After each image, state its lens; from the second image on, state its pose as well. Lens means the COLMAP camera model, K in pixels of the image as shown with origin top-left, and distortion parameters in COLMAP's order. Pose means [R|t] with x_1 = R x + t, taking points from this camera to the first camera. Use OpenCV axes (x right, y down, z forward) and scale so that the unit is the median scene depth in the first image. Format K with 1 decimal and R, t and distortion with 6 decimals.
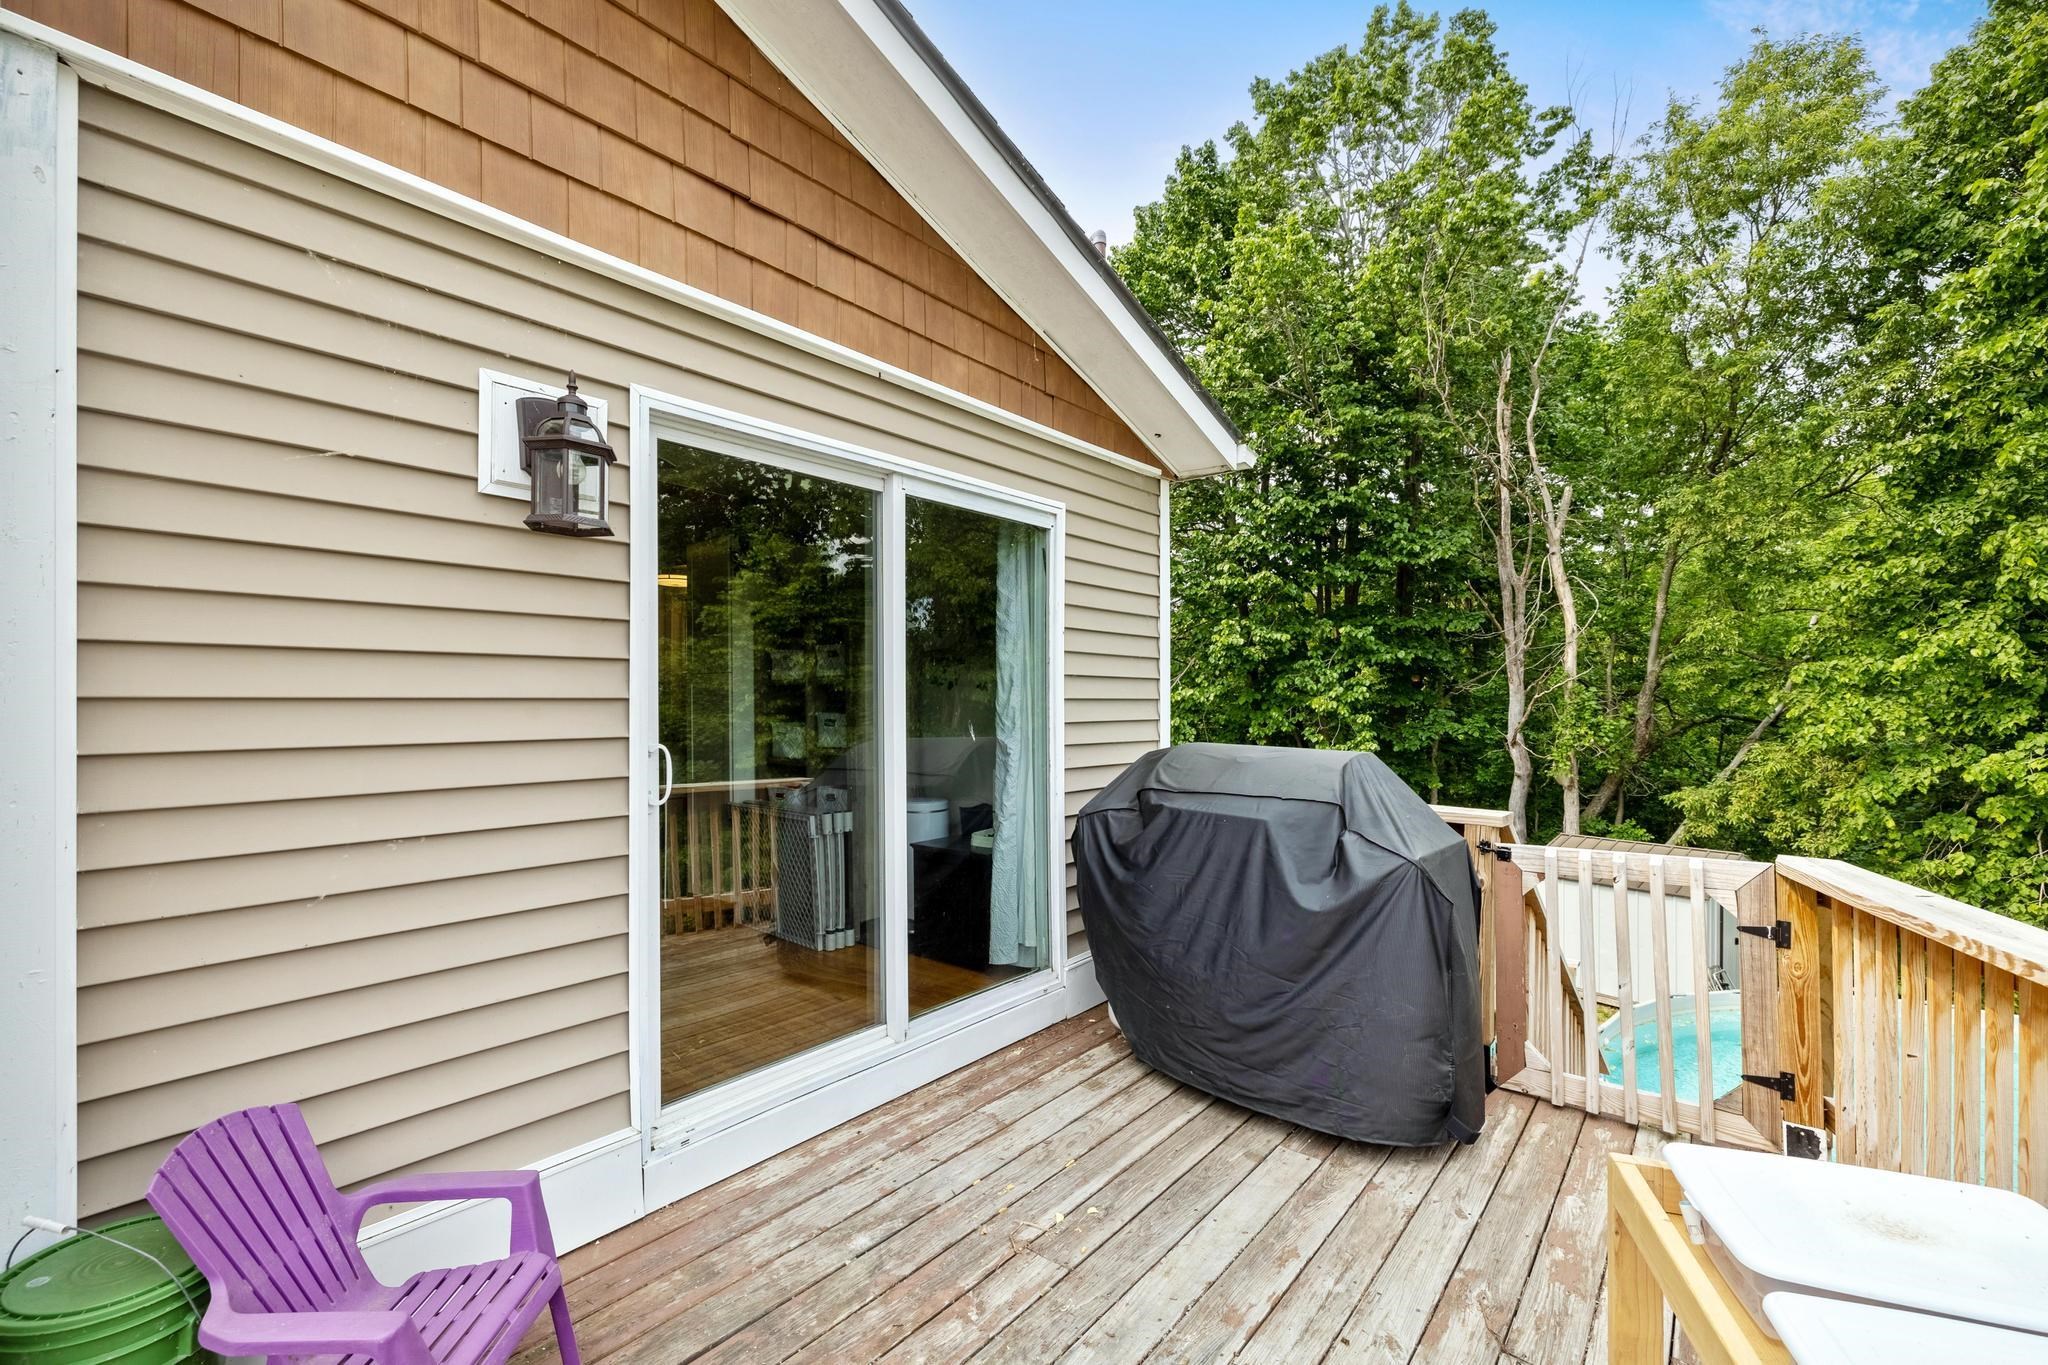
lens RADIAL K [[886.2, 0, 1028.9], [0, 886.2, 702.1], [0, 0, 1]] dist [-0.001804, -0.000033]
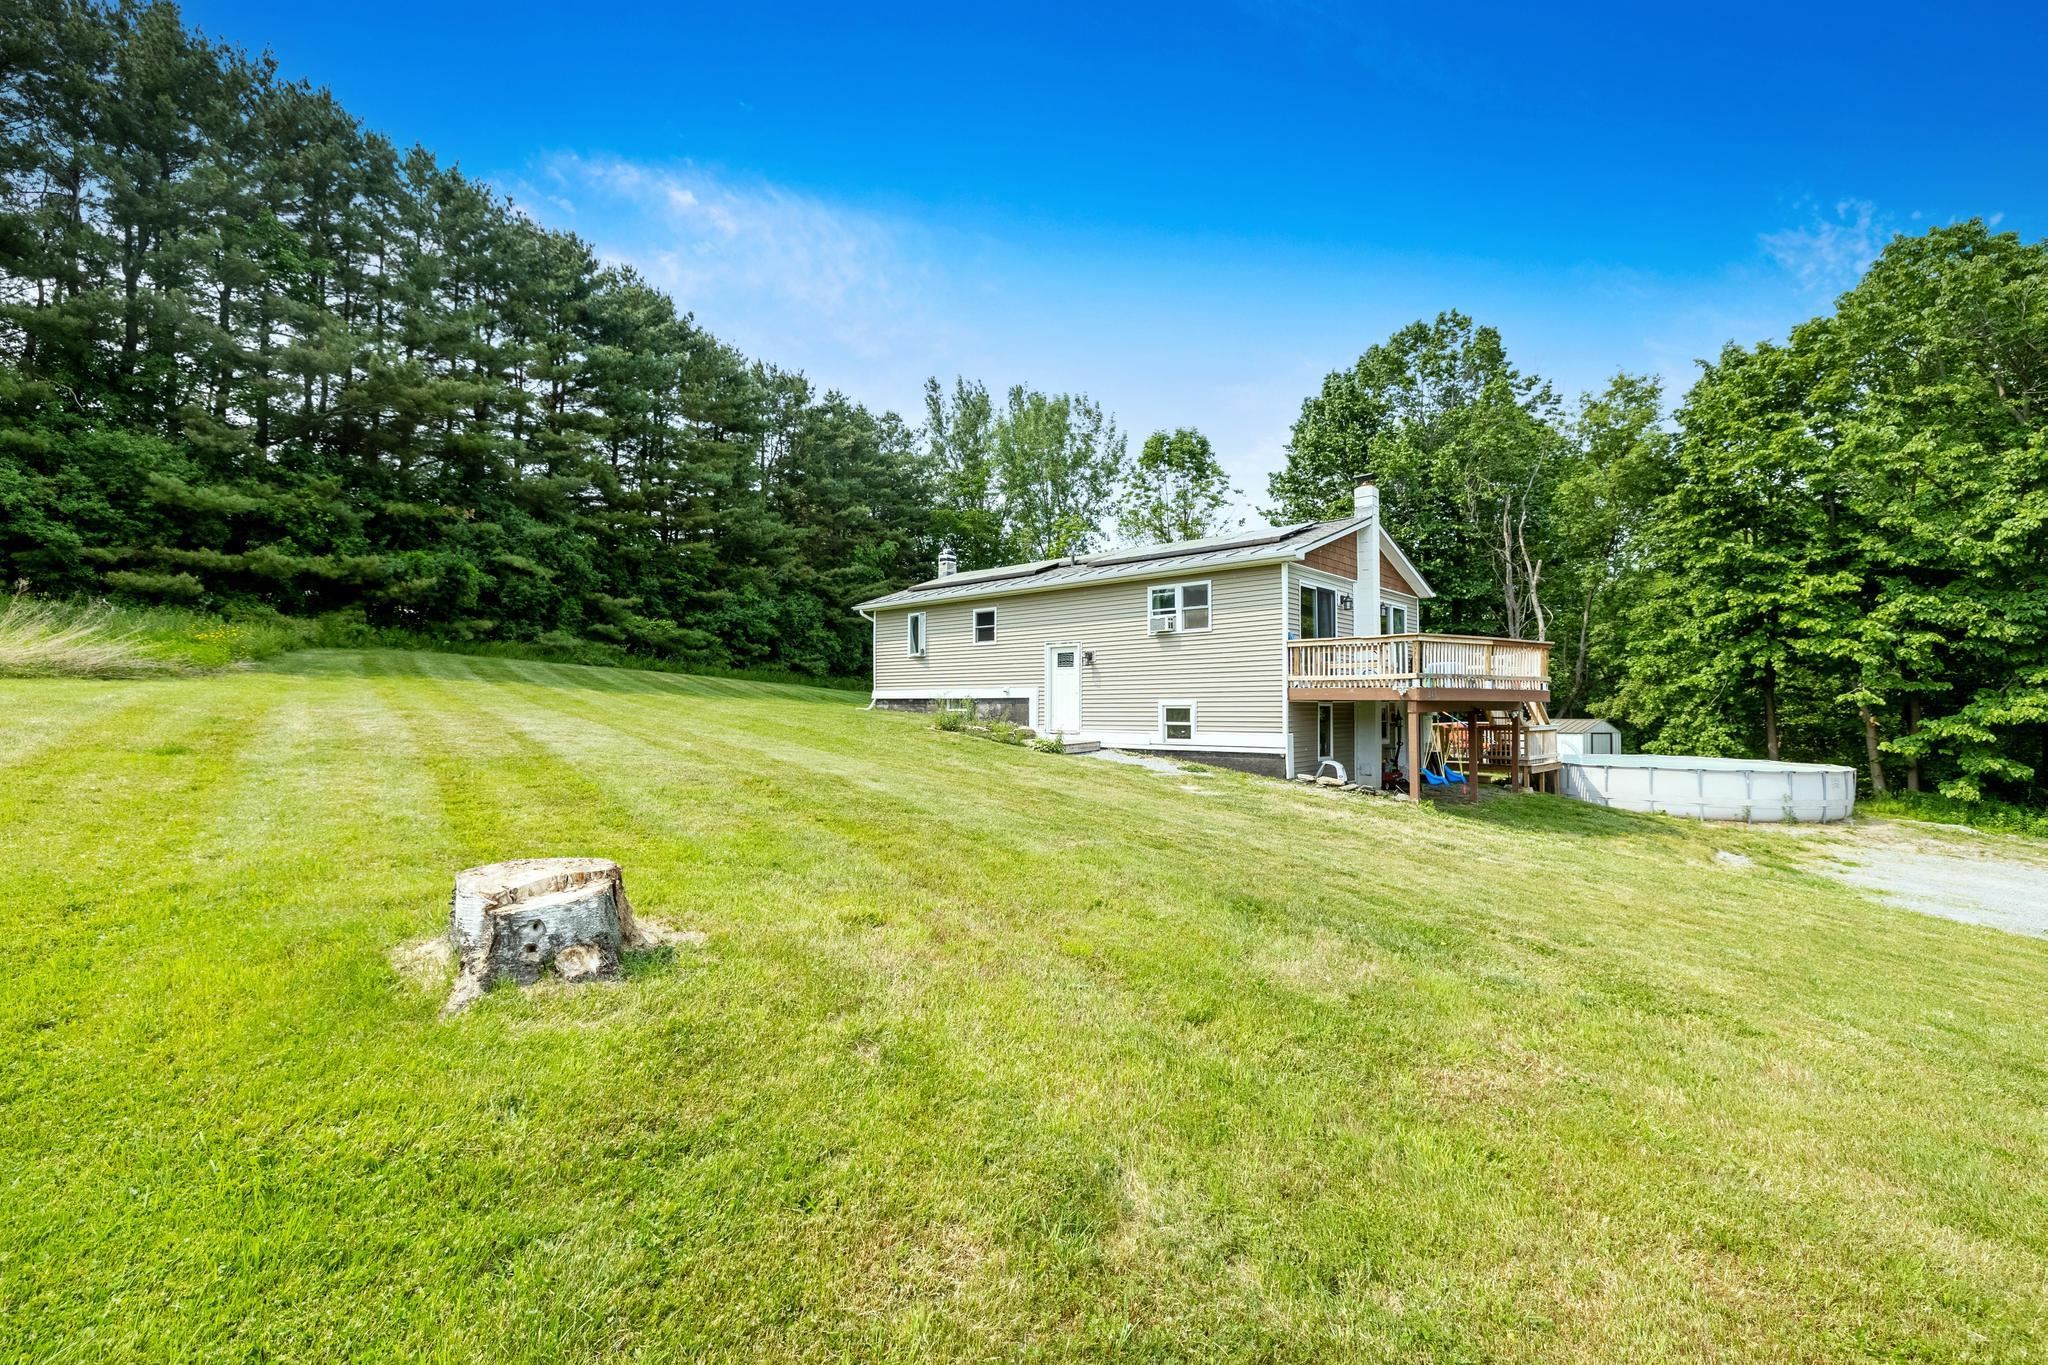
lens RADIAL K [[886.2, 0, 1028.9], [0, 886.2, 702.1], [0, 0, 1]] dist [-0.001804, -0.000033]
pose [[0.999413, -0.002060, -0.034192, -0.501977], [0.001860, 0.999981, -0.005874, 0.095784], [0.034204, 0.005807, 0.999398, -1.087212]]
